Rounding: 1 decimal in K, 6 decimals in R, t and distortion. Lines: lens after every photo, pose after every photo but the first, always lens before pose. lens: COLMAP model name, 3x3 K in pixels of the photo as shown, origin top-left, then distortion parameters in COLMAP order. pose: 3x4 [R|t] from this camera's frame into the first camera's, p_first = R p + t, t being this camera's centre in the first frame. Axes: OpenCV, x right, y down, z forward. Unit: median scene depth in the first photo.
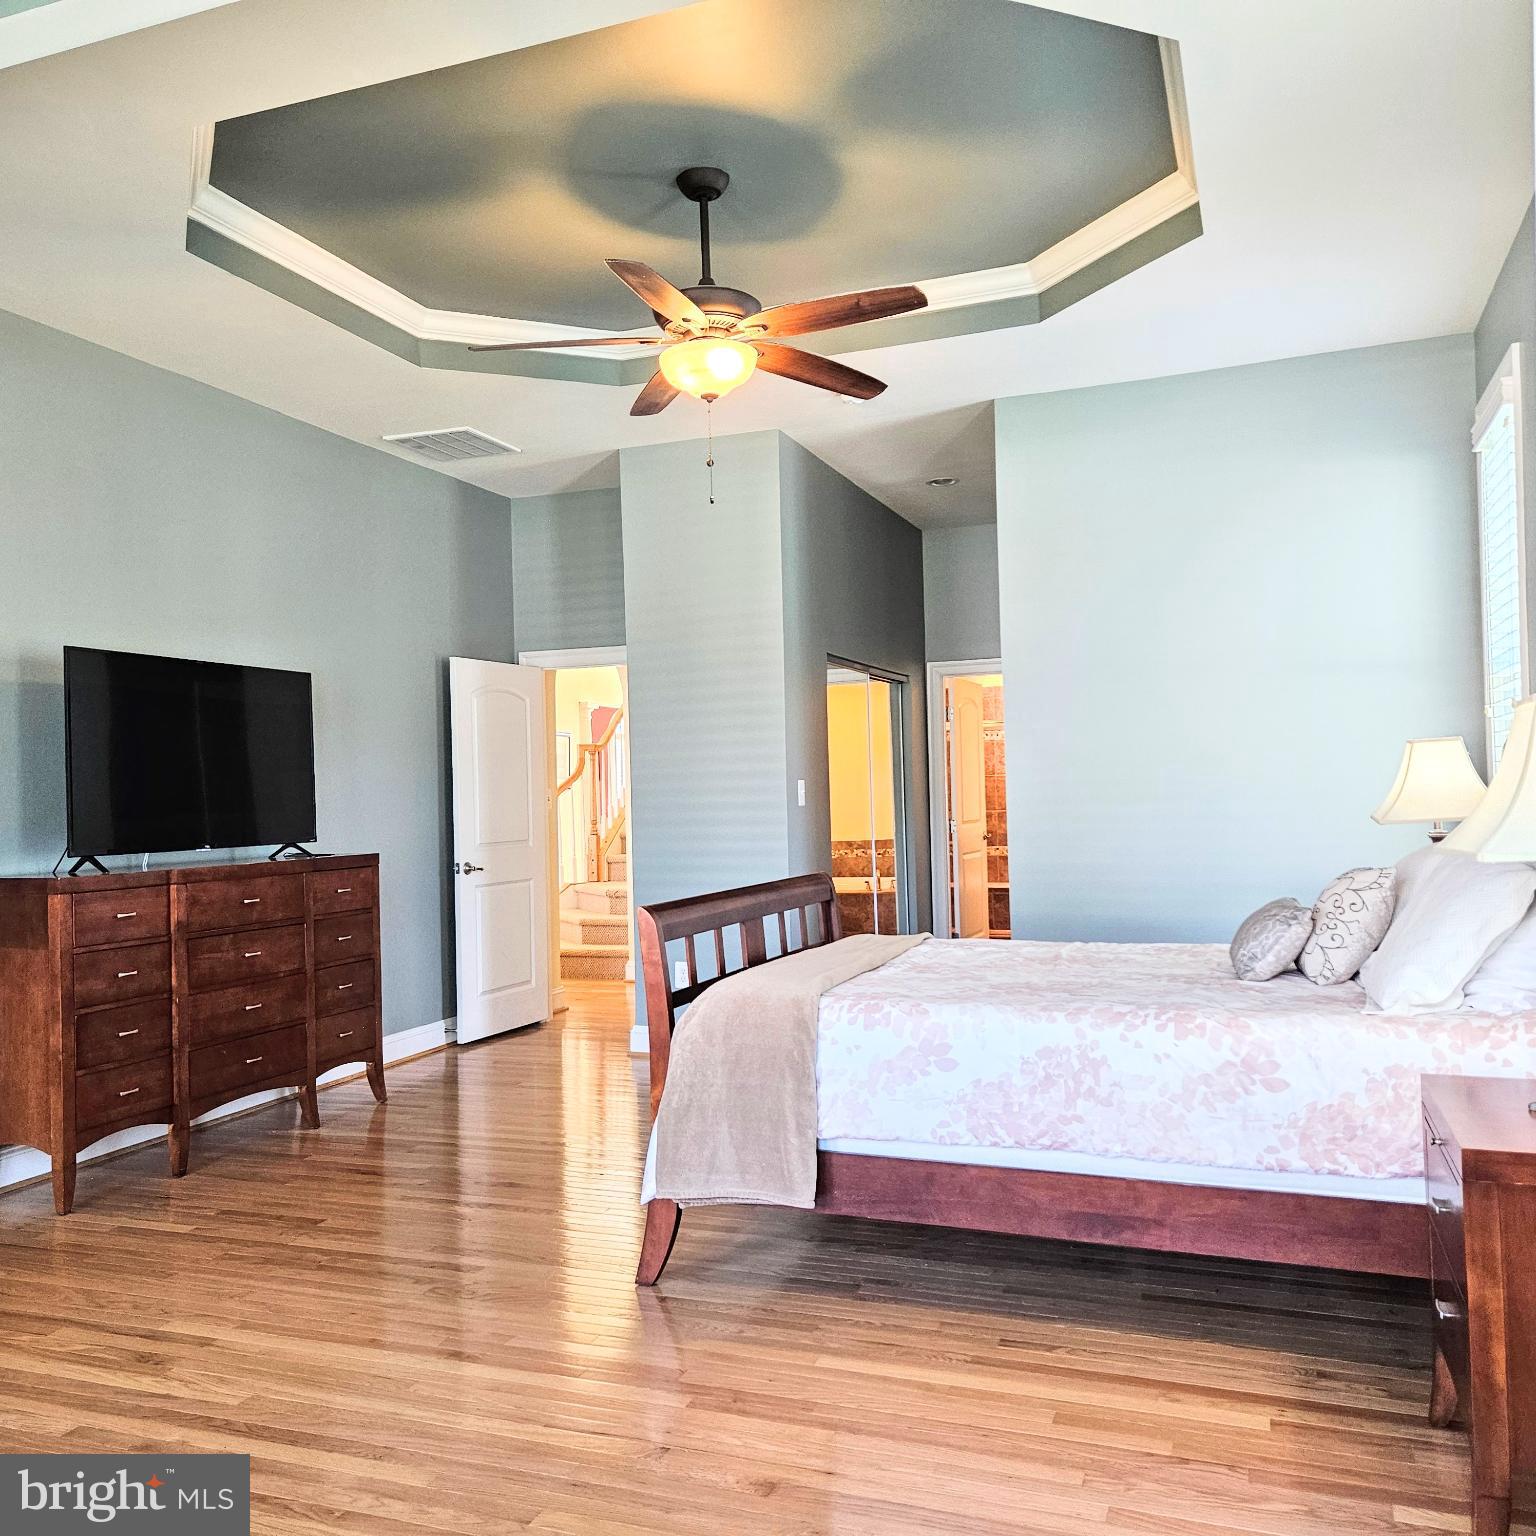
lens RADIAL K [[1365.7, 0, 737.0], [0, 1365.7, 767.4], [0, 0, 1]] dist [0.062823, -0.058762]
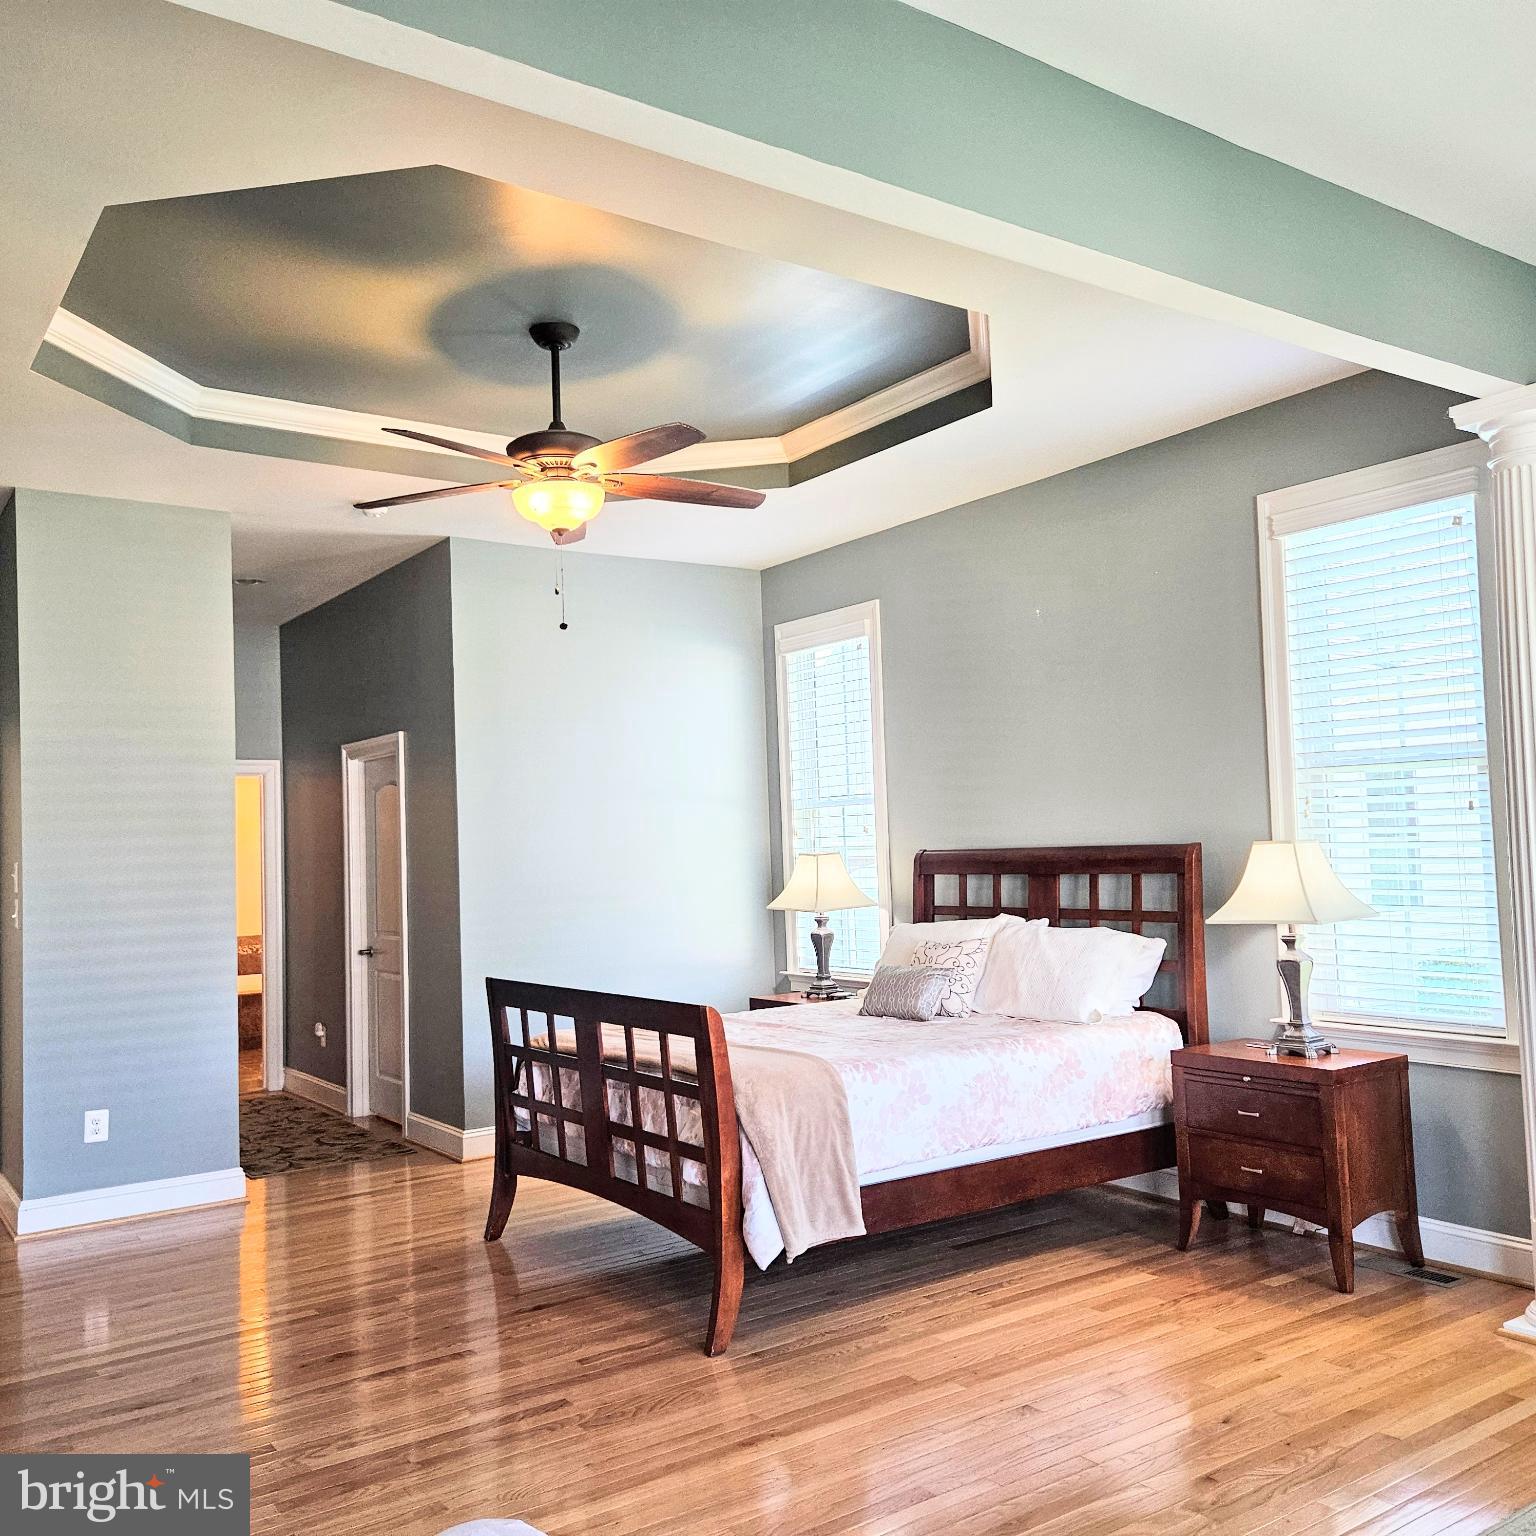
lens RADIAL K [[1365.7, 0, 737.0], [0, 1365.7, 767.4], [0, 0, 1]] dist [0.062823, -0.058762]
pose [[0.558226, 0.056514, 0.827762, -1.113030], [0.001292, 0.997617, -0.068983, -0.016160], [-0.829688, 0.039577, 0.556822, 0.401130]]
